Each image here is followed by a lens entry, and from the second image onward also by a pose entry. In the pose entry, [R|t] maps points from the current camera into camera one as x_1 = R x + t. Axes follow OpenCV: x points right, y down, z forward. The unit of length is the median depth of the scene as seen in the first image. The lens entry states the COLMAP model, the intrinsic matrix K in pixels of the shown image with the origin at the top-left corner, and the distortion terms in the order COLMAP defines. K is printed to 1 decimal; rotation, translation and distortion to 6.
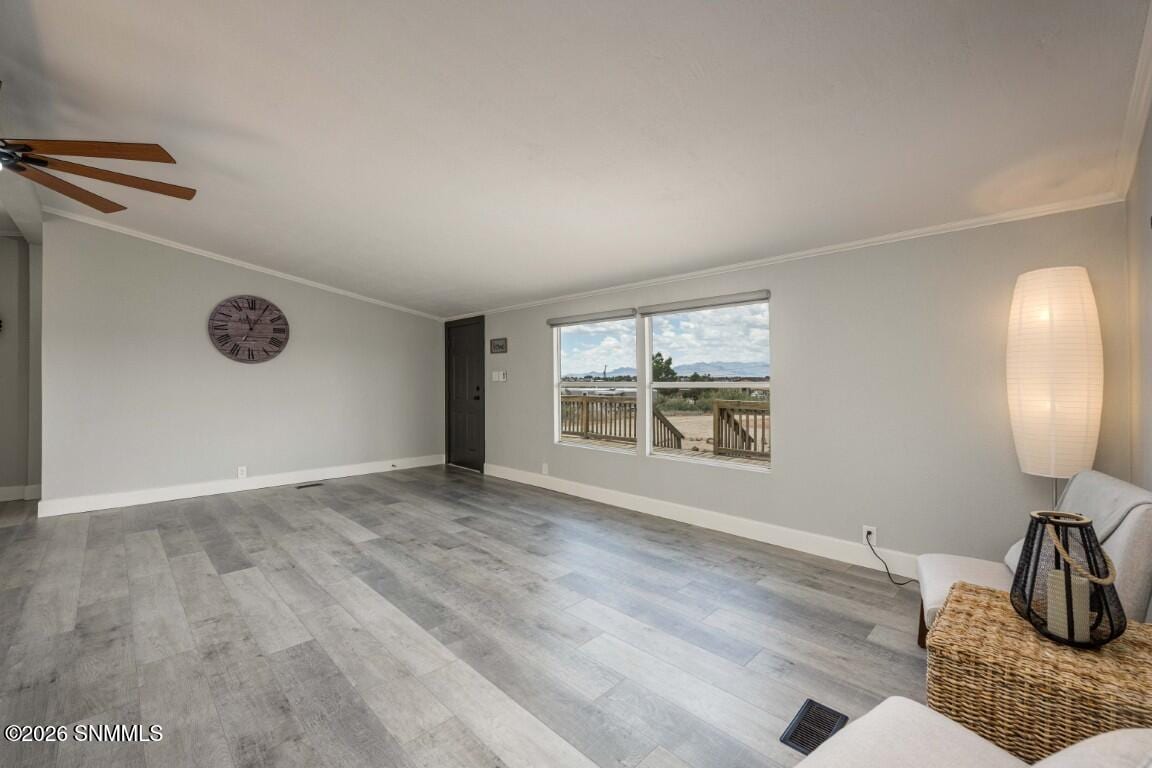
lens RADIAL K [[475.7, 0, 576.0], [0, 475.7, 384.0], [0, 0, 1]] dist [-0.010173, 0.000091]
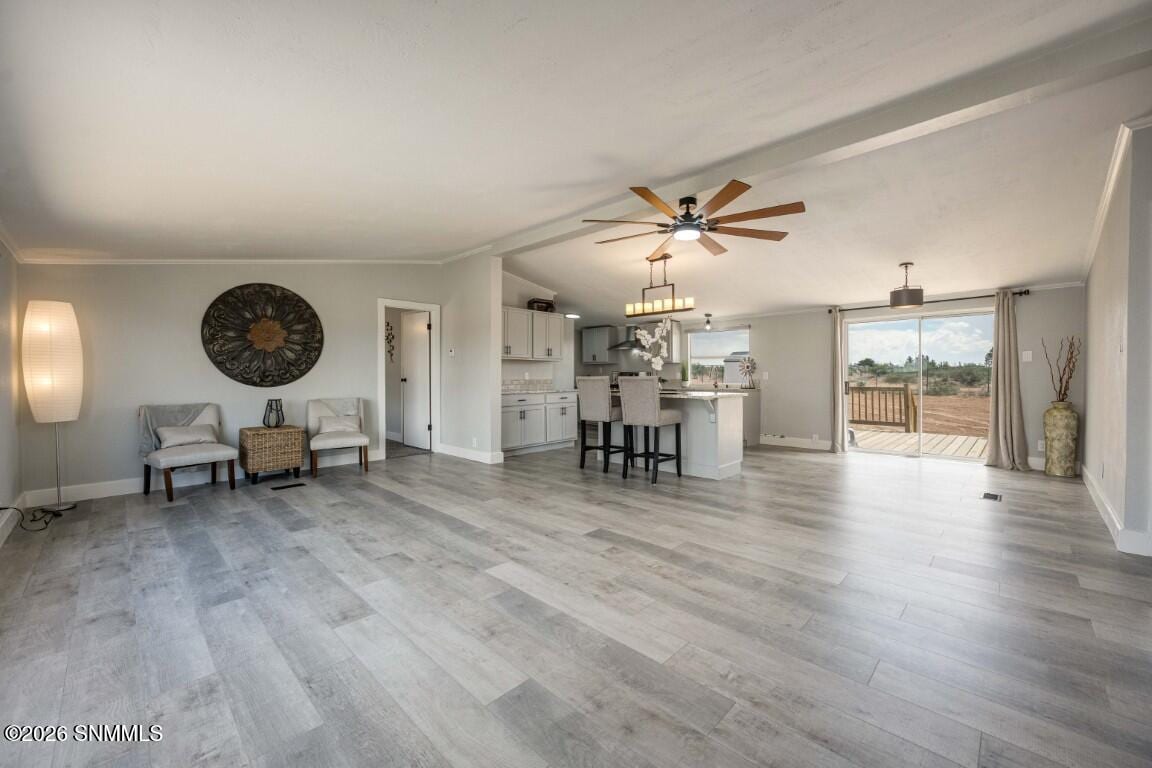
lens RADIAL K [[451.1, 0, 576.0], [0, 451.1, 384.0], [0, 0, 1]] dist [-0.011398, 0.000102]
pose [[-0.999806, 0.005288, -0.018965, -0.617154], [0.004766, 0.999612, 0.027450, 0.014293], [0.019103, 0.027354, -0.999443, 1.926744]]
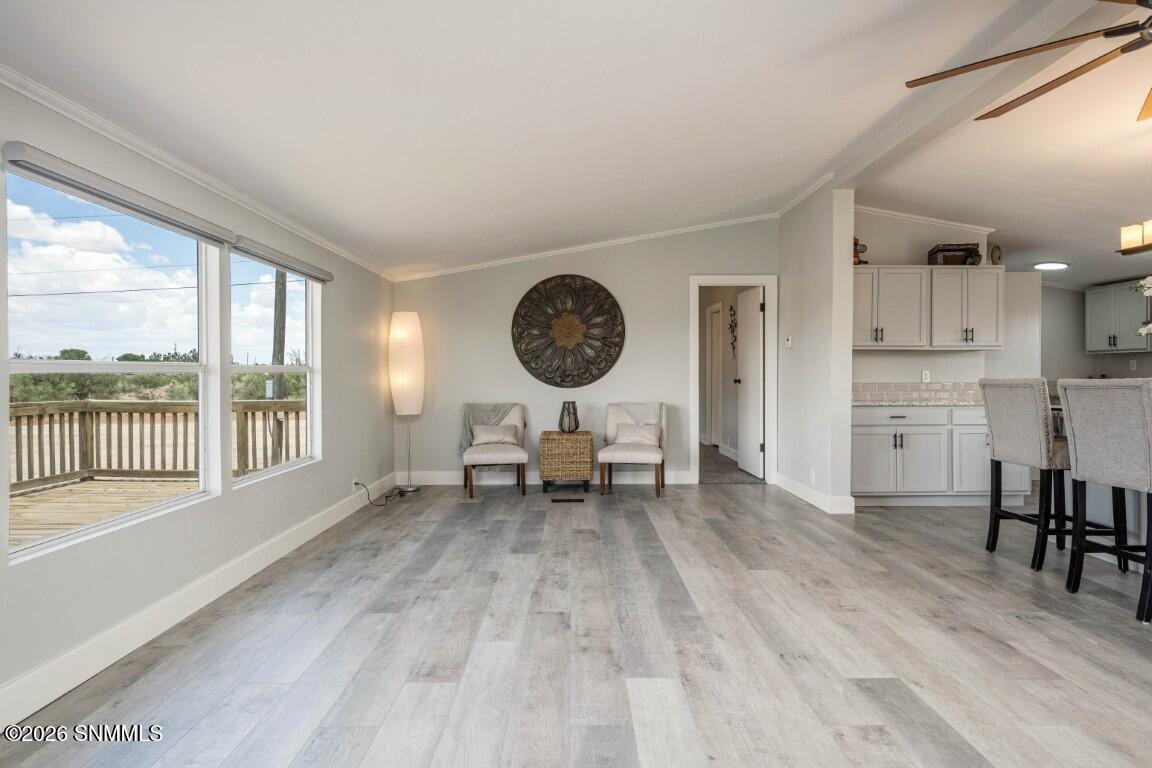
lens RADIAL K [[584.7, 0, 576.0], [0, 584.7, 384.0], [0, 0, 1]] dist [-0.003427, -0.001209]
pose [[-0.713569, -0.007189, 0.700548, -0.893994], [0.008607, 0.999782, 0.019026, 0.015168], [-0.700532, 0.019606, -0.713351, 1.647005]]
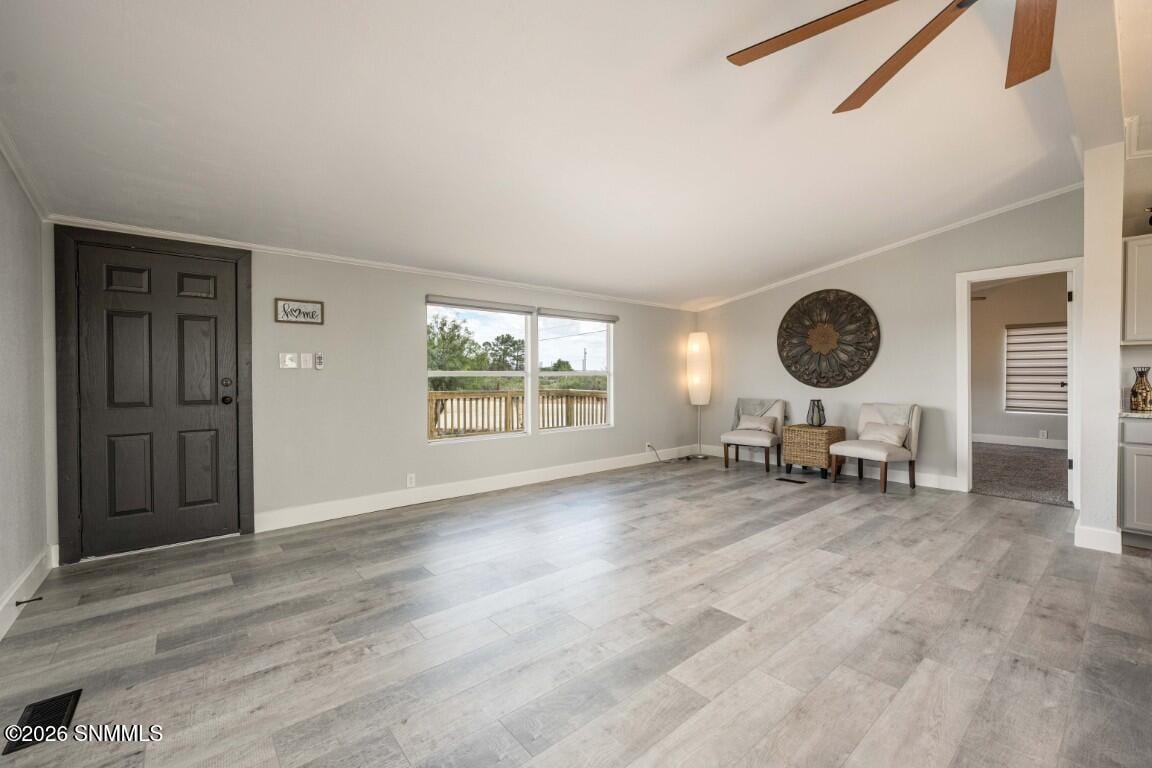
lens RADIAL K [[475.7, 0, 576.0], [0, 475.7, 384.0], [0, 0, 1]] dist [-0.010173, 0.000091]
pose [[0.078607, -0.015200, 0.996790, -1.386919], [0.008773, 0.999856, 0.014555, 0.014689], [-0.996867, 0.007601, 0.078729, 1.103227]]
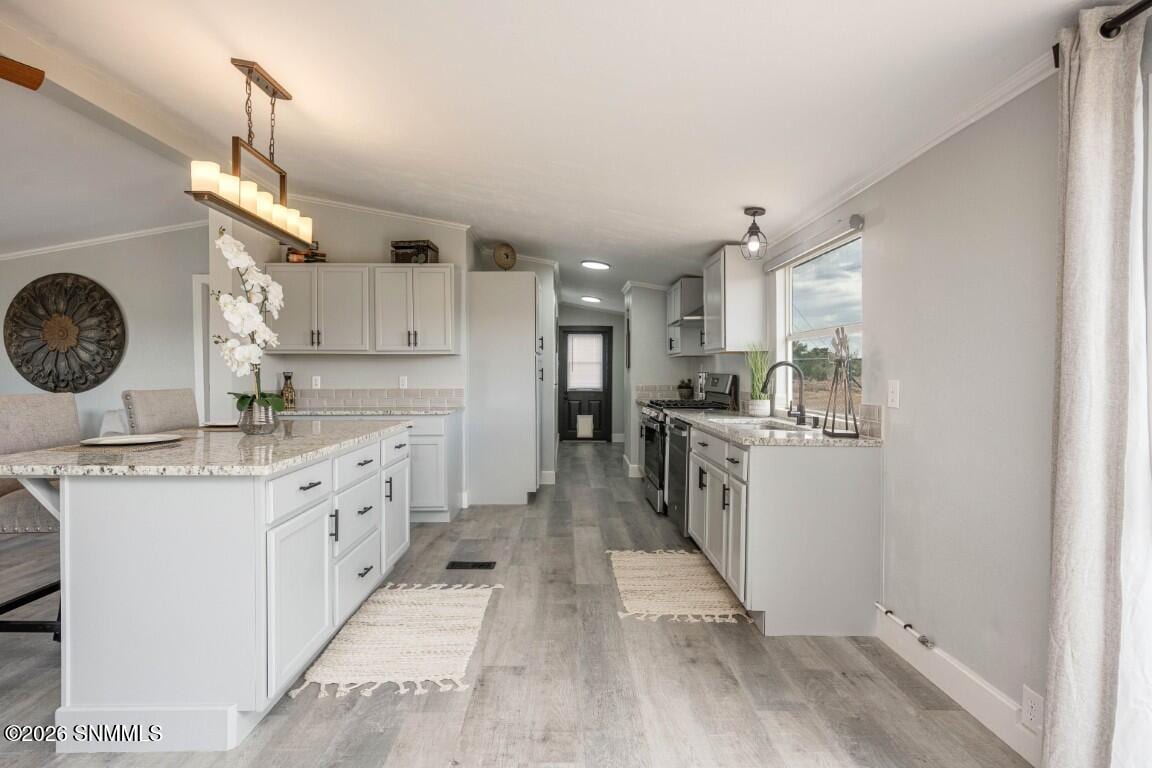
lens RADIAL K [[577.0, 0, 576.0], [0, 577.0, 384.0], [0, 0, 1]] dist [-0.004481, -0.000914]
pose [[-0.718518, -0.009094, 0.695449, -1.881482], [0.006321, 0.999788, 0.019605, 0.009854], [-0.695480, 0.018483, -0.718308, 0.496362]]
